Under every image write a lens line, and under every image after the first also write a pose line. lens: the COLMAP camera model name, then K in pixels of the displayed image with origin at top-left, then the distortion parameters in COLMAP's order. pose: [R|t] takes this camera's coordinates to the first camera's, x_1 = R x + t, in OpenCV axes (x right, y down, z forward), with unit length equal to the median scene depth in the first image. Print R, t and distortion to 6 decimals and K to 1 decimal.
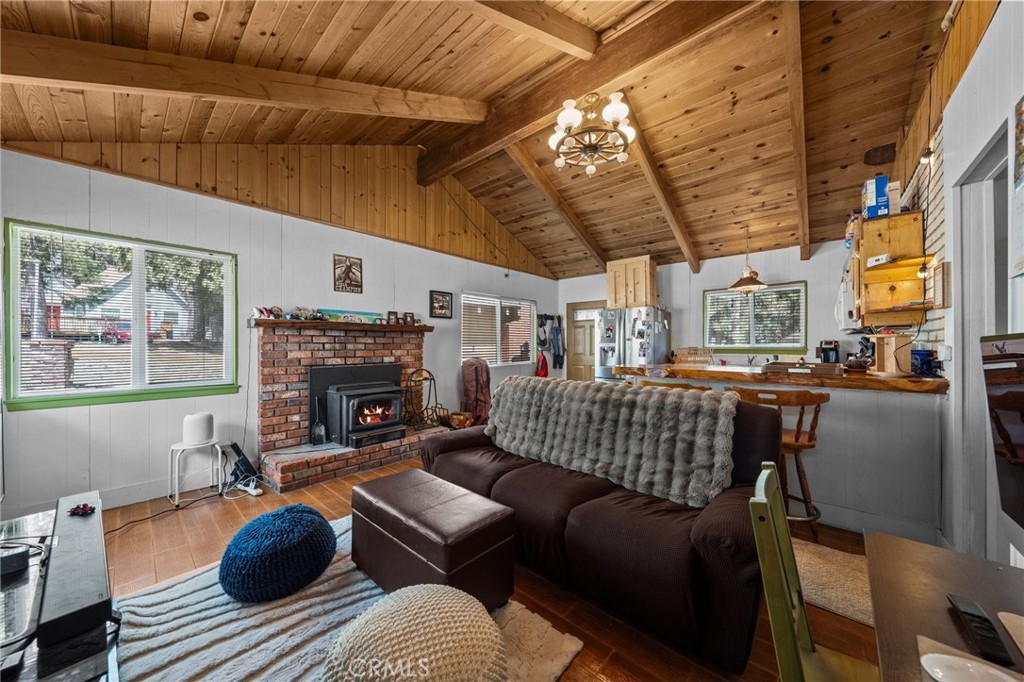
lens RADIAL K [[350.5, 0, 511.3], [0, 350.5, 345.1], [0, 0, 1]] dist [-0.001298, -0.000040]
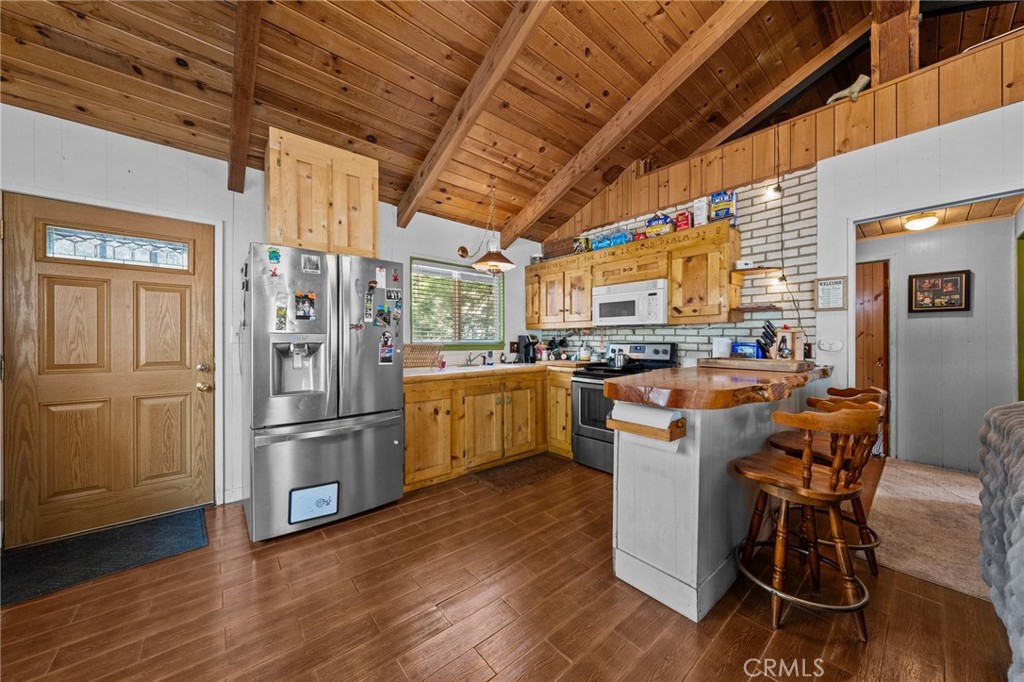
lens RADIAL K [[355.0, 0, 512.0], [0, 355.0, 341.0], [0, 0, 1]] dist [-0.000239, 0.000029]
pose [[0.135393, -0.001491, 0.990791, -0.124406], [-0.001112, 0.999998, 0.001657, 0.002519], [-0.990791, -0.001326, 0.135391, 1.003199]]
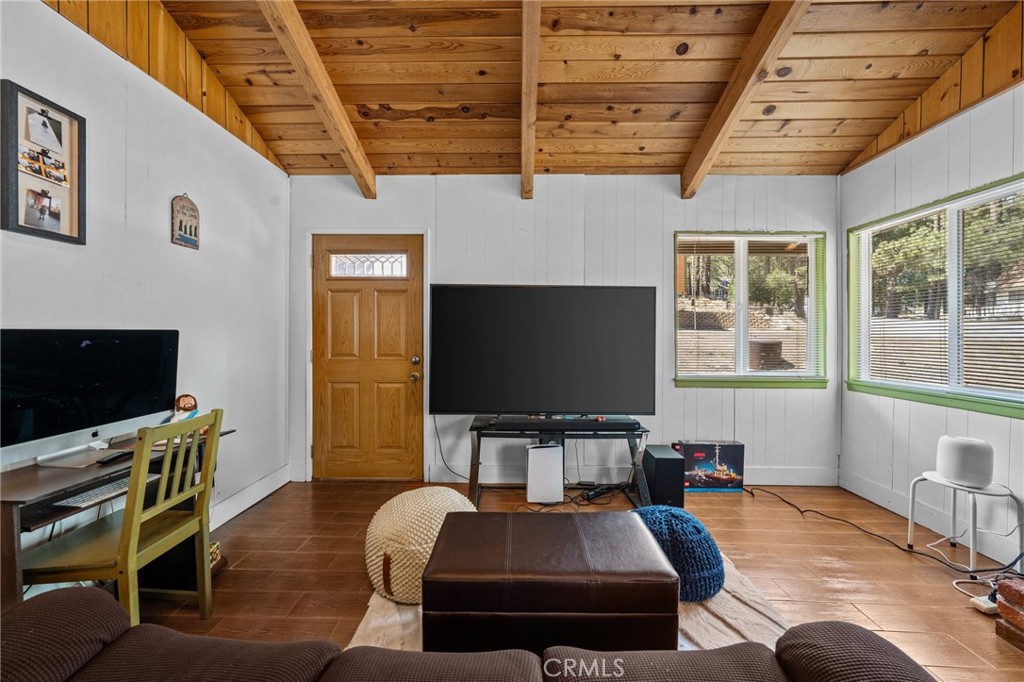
lens RADIAL K [[356.1, 0, 514.1], [0, 356.1, 338.5], [0, 0, 1]] dist [-0.001668, -0.000040]
pose [[-0.758261, 0.006728, -0.651917, 0.135620], [0.002109, 0.999967, 0.007867, 0.000549], [0.651948, 0.004591, -0.758250, 0.697337]]
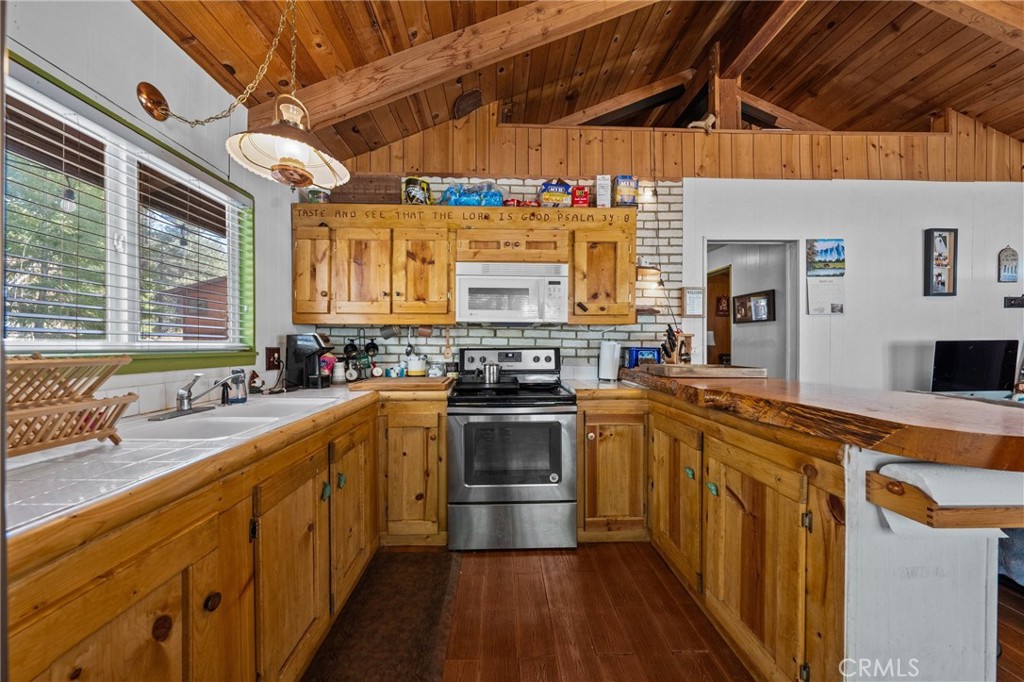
lens RADIAL K [[350.5, 0, 511.3], [0, 350.5, 345.1], [0, 0, 1]] dist [-0.001298, -0.000040]
pose [[-0.691579, 0.000079, 0.722301, 0.355221], [-0.000512, 1.000000, -0.000599, 0.003400], [-0.722300, -0.000784, -0.691579, 1.268544]]
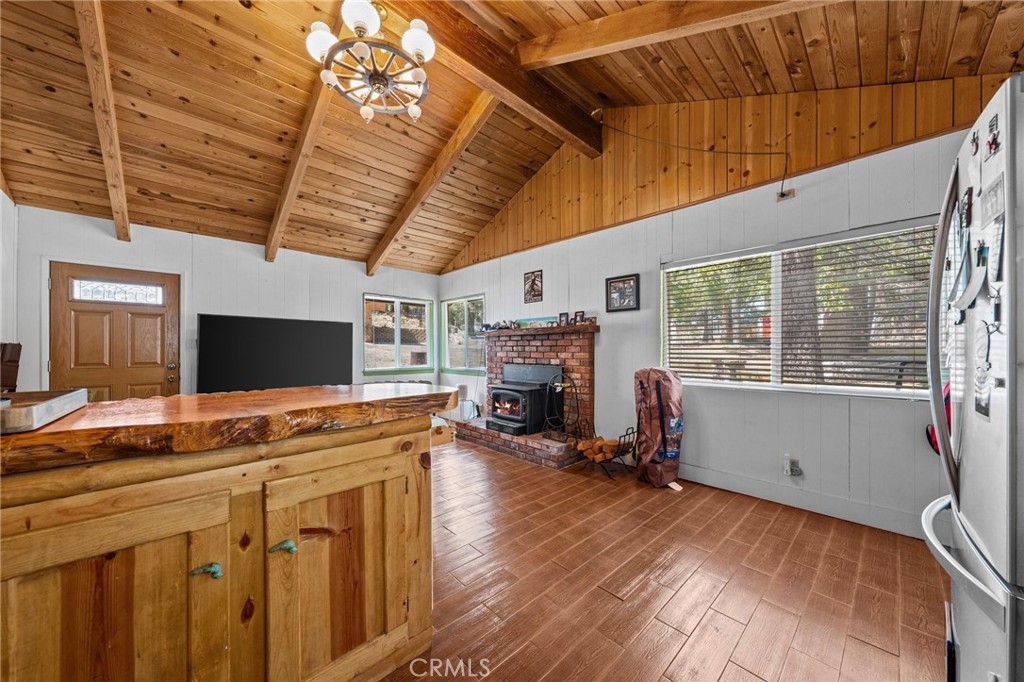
lens RADIAL K [[356.7, 0, 509.8], [0, 356.7, 347.9], [0, 0, 1]] dist [-0.001665, -0.000032]
pose [[-0.088571, -0.000469, -0.996070, 0.740807], [0.002498, 0.999997, -0.000693, 0.001733], [0.996067, -0.002549, -0.088569, 1.049499]]
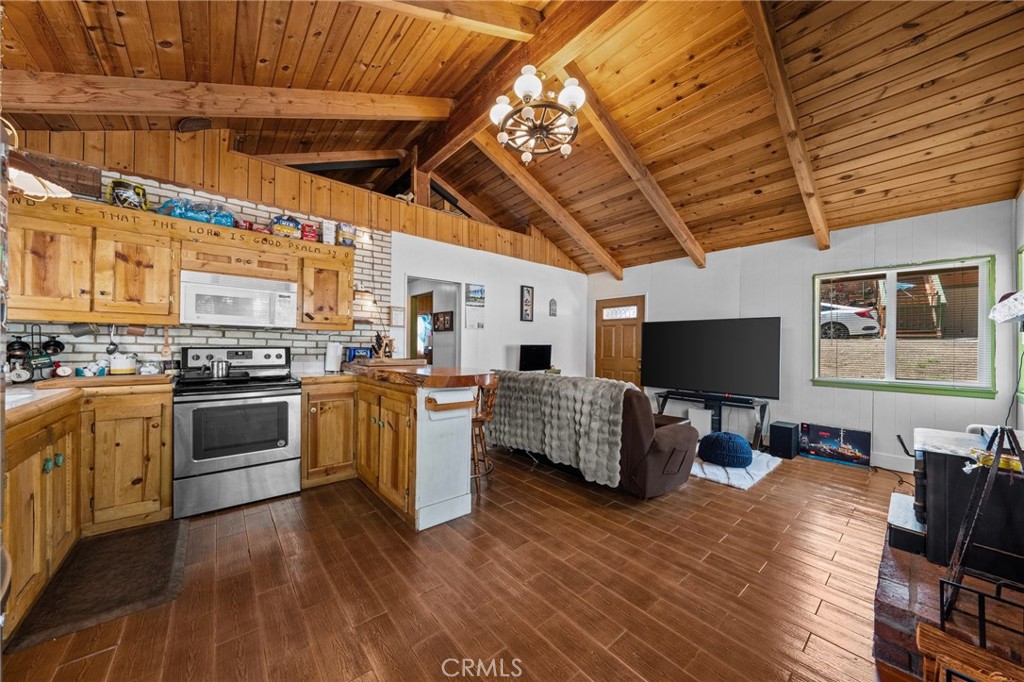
lens RADIAL K [[349.7, 0, 510.0], [0, 349.7, 345.9], [0, 0, 1]] dist [-0.003148, -0.000102]
pose [[-0.990021, -0.007455, 0.140725, 0.131062], [-0.008215, 0.999955, -0.004820, 0.004668], [-0.140683, -0.005928, -0.990037, 1.497735]]
